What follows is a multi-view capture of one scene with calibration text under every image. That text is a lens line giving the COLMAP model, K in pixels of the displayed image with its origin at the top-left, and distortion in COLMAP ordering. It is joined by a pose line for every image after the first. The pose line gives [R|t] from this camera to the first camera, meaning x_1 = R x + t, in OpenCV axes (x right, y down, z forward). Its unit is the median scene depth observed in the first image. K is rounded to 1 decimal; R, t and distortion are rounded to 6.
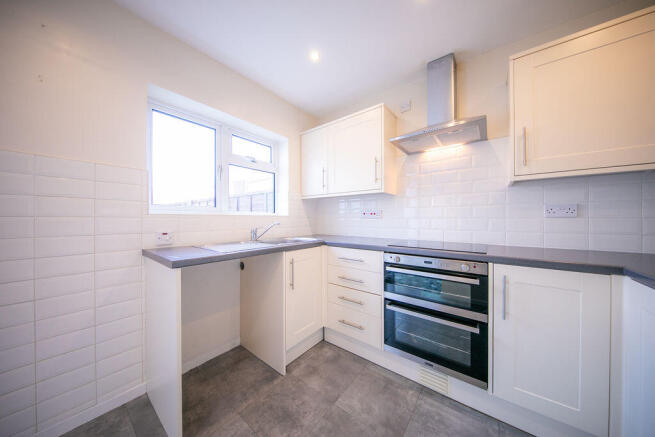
lens RADIAL K [[209.9, 0, 328.7], [0, 209.9, 217.1], [0, 0, 1]] dist [0.000348, -0.000046]
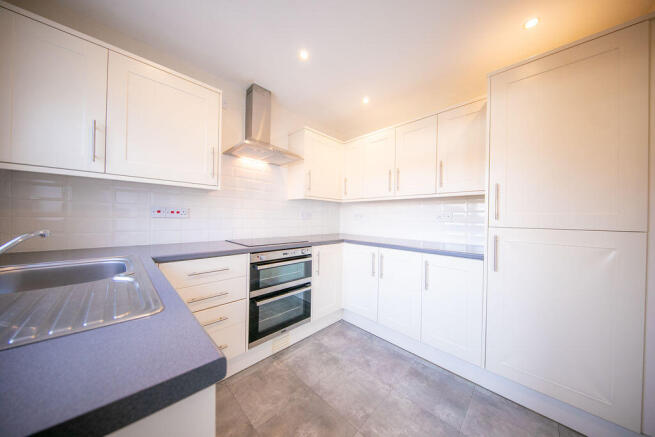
lens RADIAL K [[209.9, 0, 328.7], [0, 209.9, 217.1], [0, 0, 1]] dist [0.000348, -0.000046]
pose [[0.106044, 0.004394, 0.994352, -0.752943], [-0.024535, 0.999697, -0.001801, -0.017095], [-0.994059, -0.024205, 0.106119, 0.558454]]
